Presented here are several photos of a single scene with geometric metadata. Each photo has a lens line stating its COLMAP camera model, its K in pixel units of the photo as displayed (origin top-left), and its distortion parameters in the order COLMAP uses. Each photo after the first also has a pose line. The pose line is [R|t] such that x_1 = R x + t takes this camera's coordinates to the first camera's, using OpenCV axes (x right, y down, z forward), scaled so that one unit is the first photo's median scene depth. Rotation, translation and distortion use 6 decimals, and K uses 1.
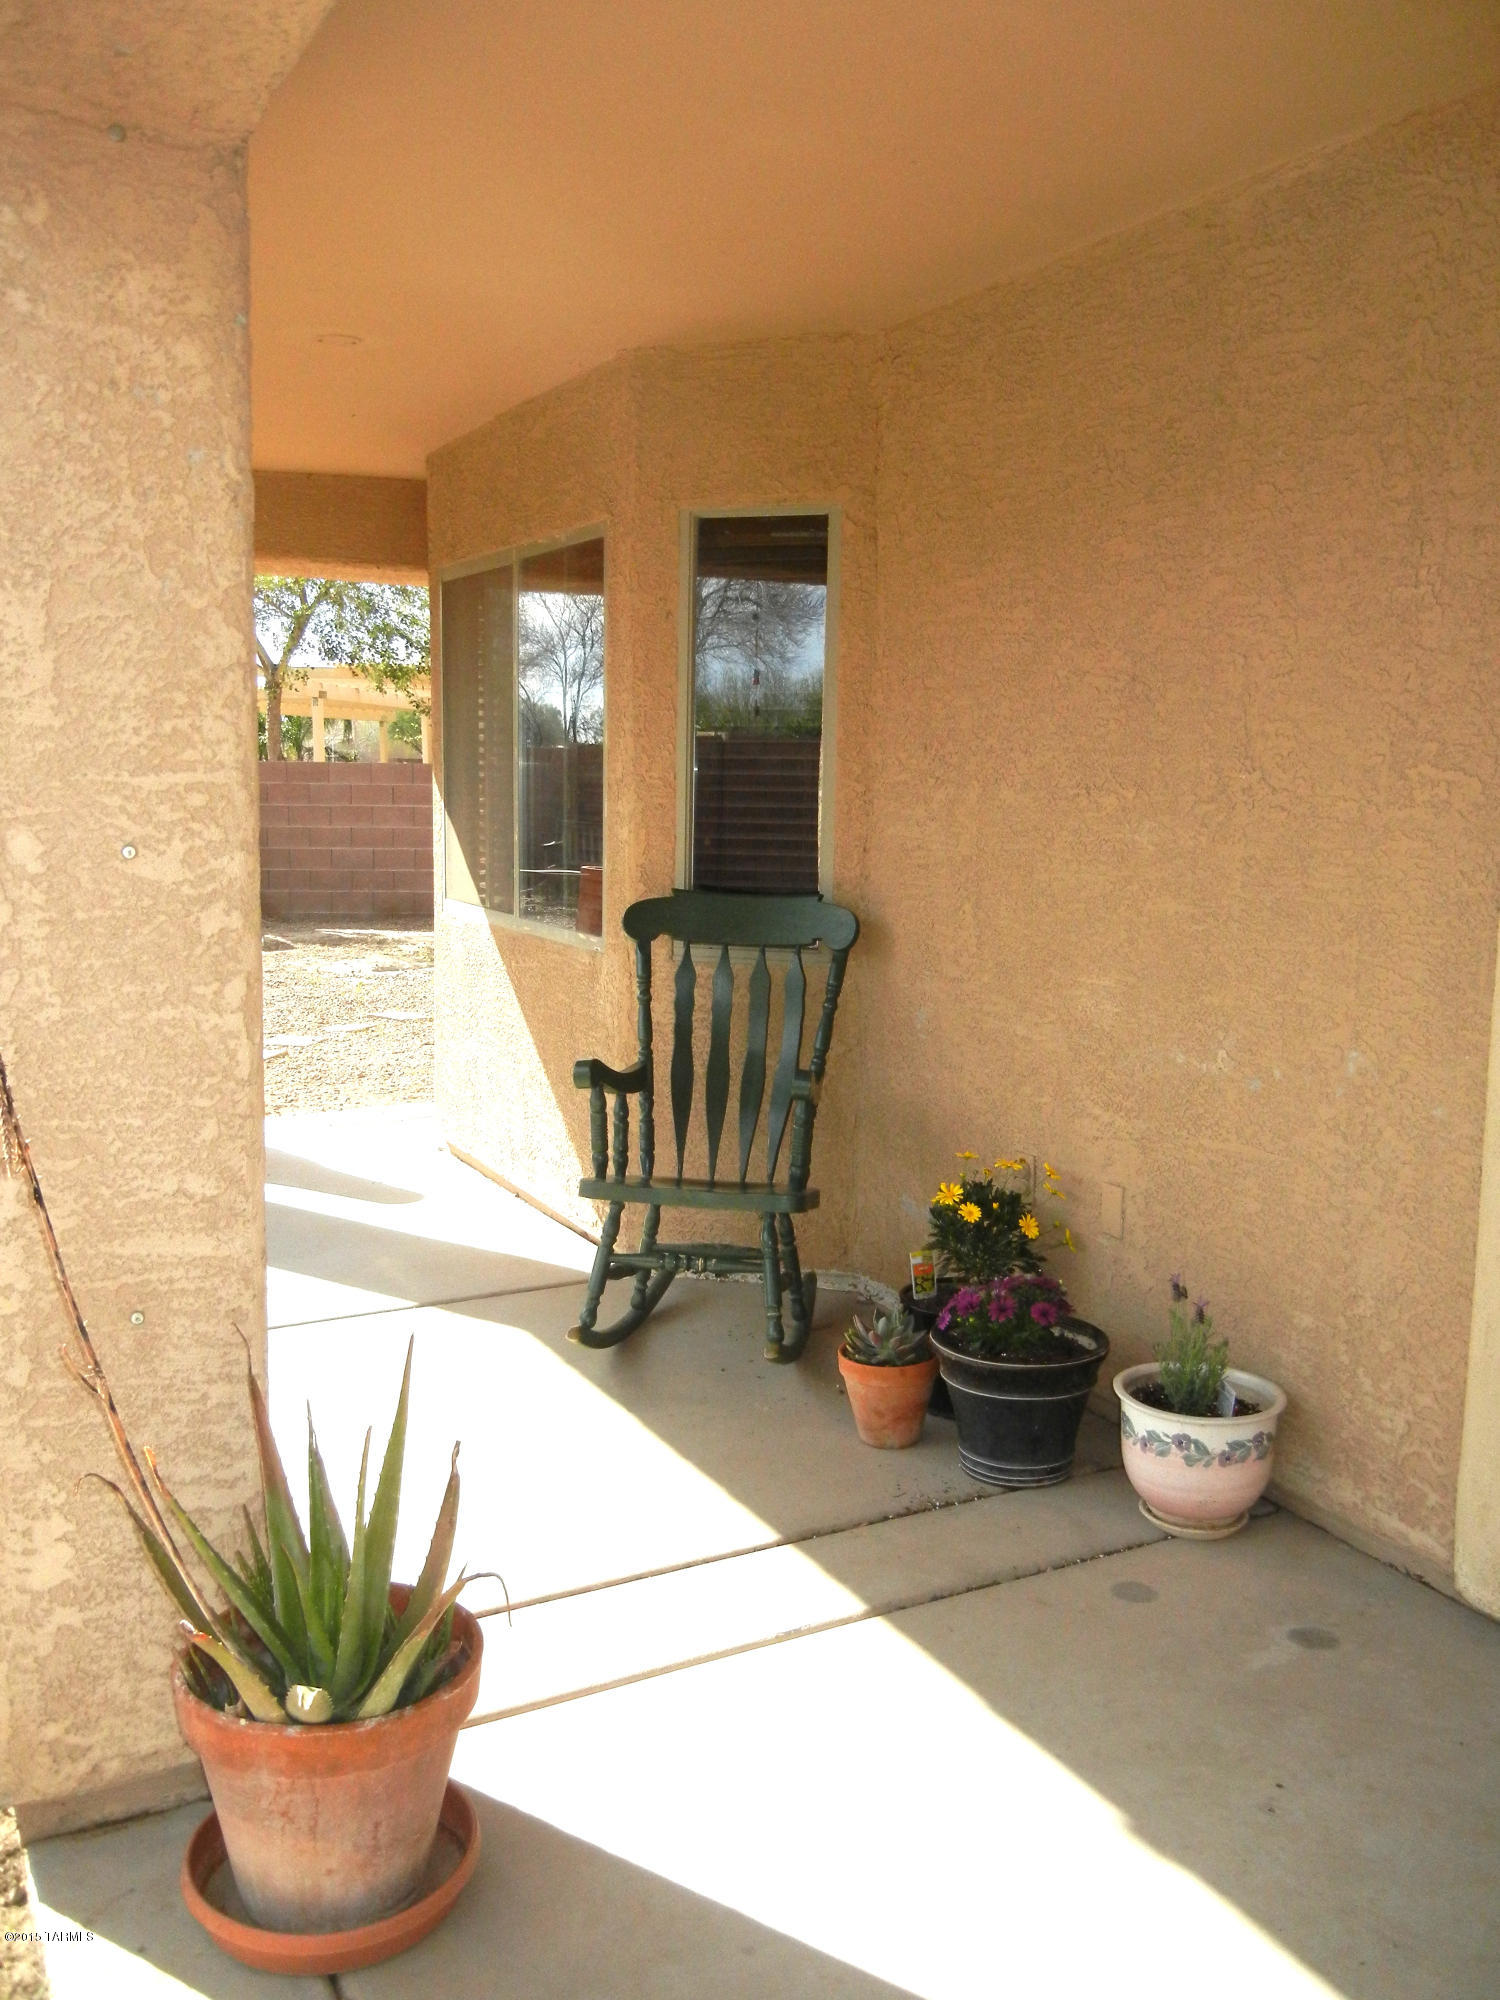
lens RADIAL K [[1723.6, 0, 750.5], [0, 1723.6, 993.9], [0, 0, 1]] dist [0.002490, -0.002090]
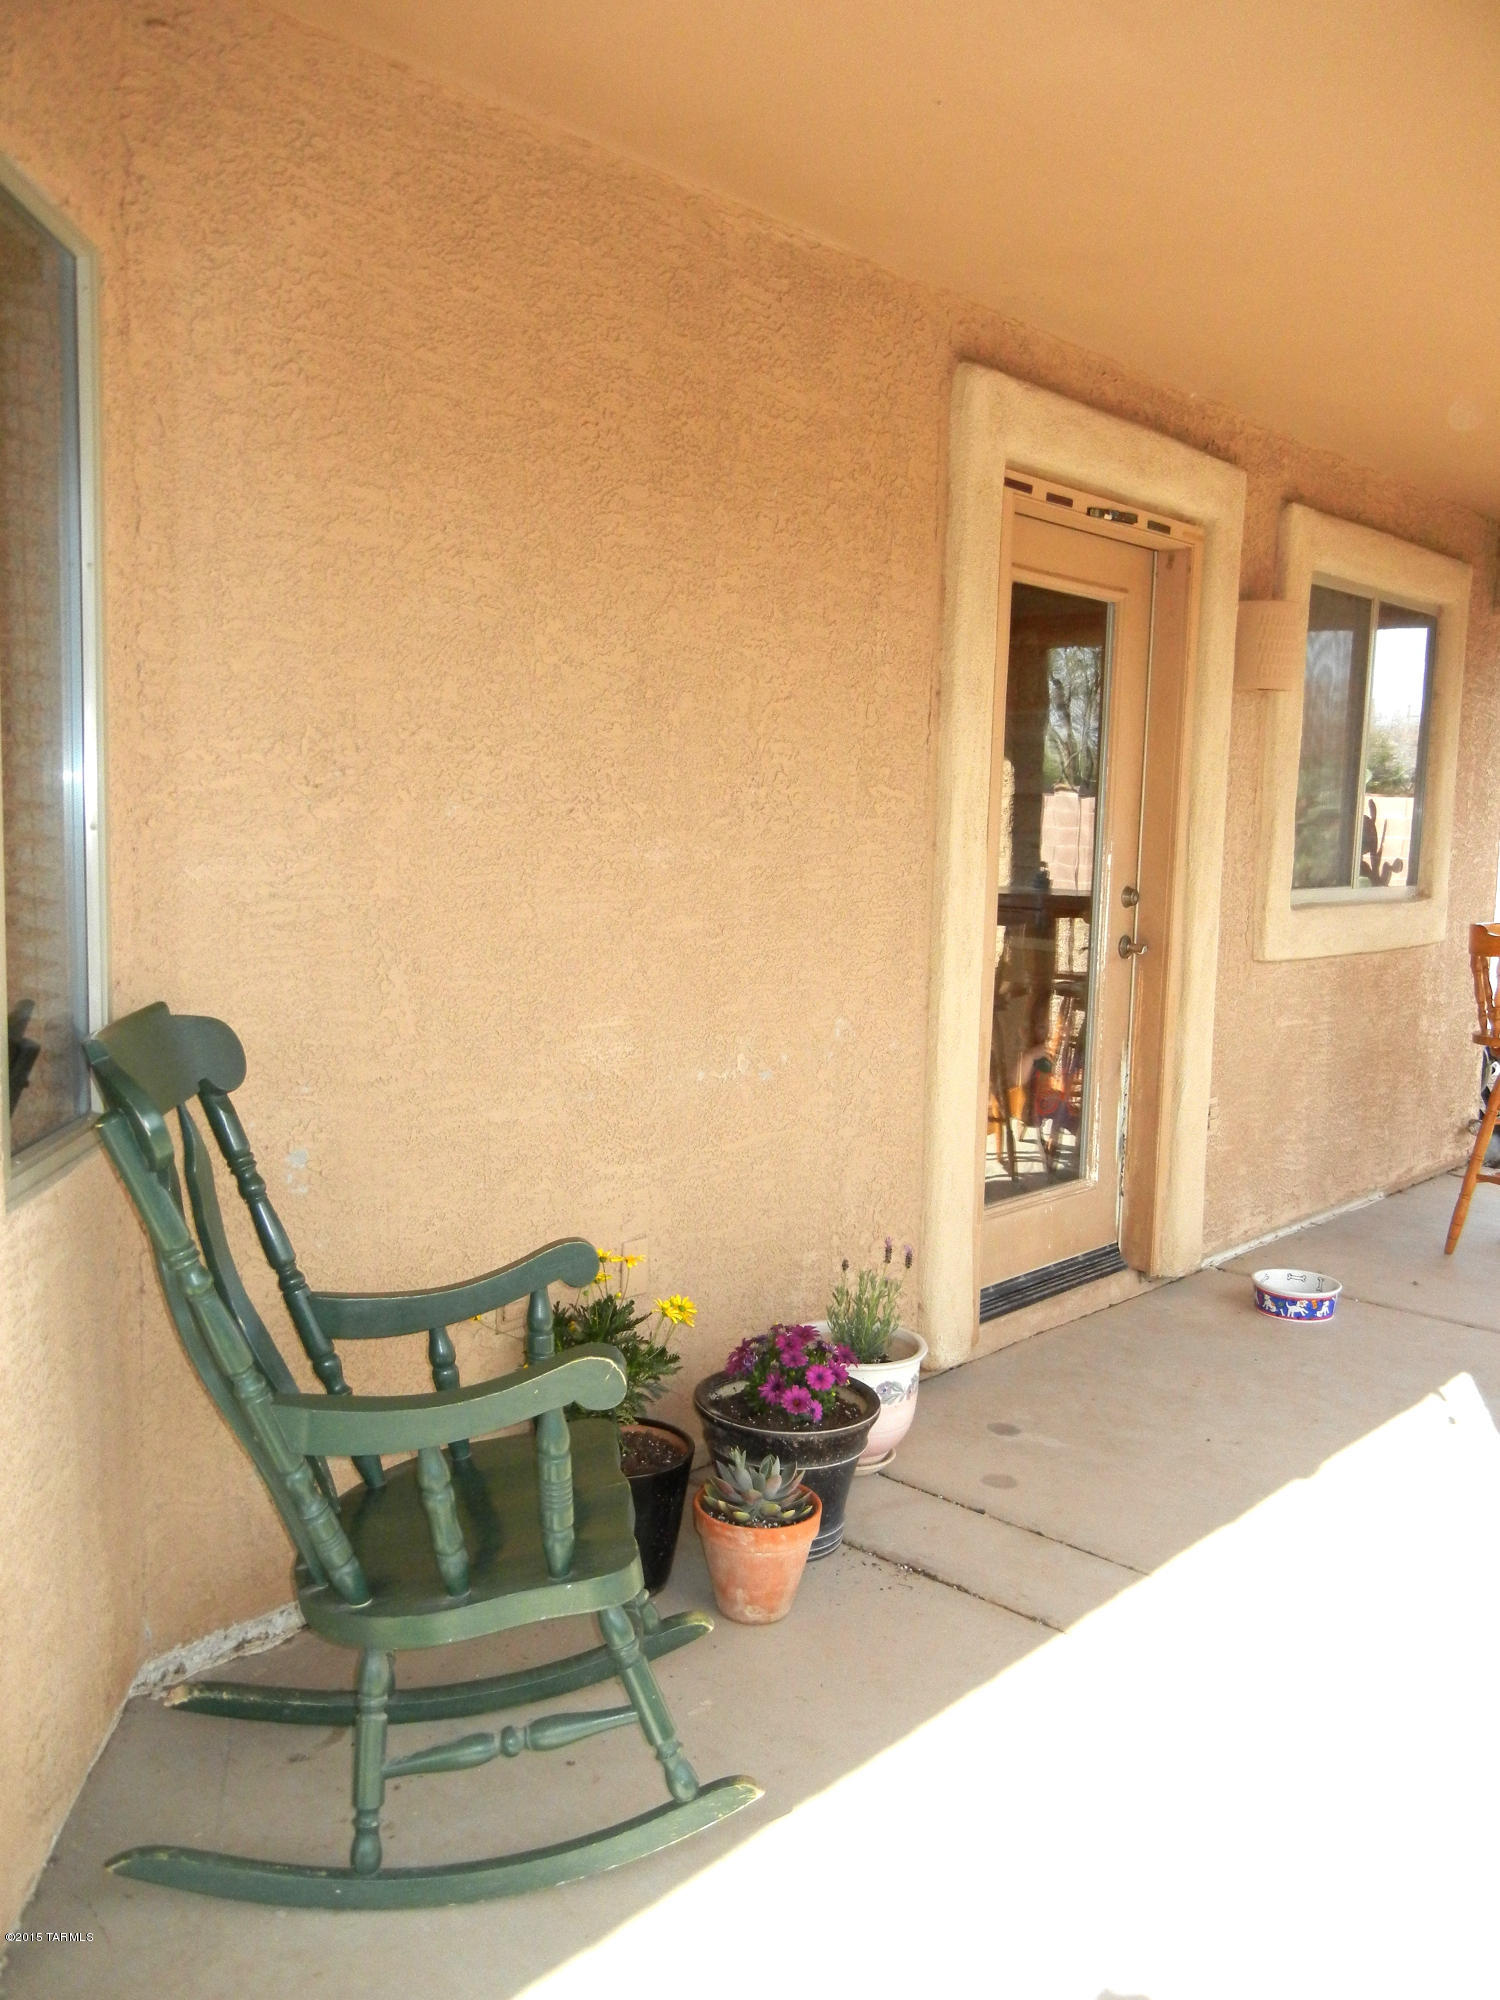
lens RADIAL K [[1723.6, 0, 754.8], [0, 1723.6, 999.4], [0, 0, 1]] dist [0.002490, -0.002090]
pose [[-0.355514, -0.132671, 0.925207, -0.672668], [0.086530, 0.980952, 0.173914, -0.175614], [-0.930657, 0.141887, -0.337262, 1.306922]]
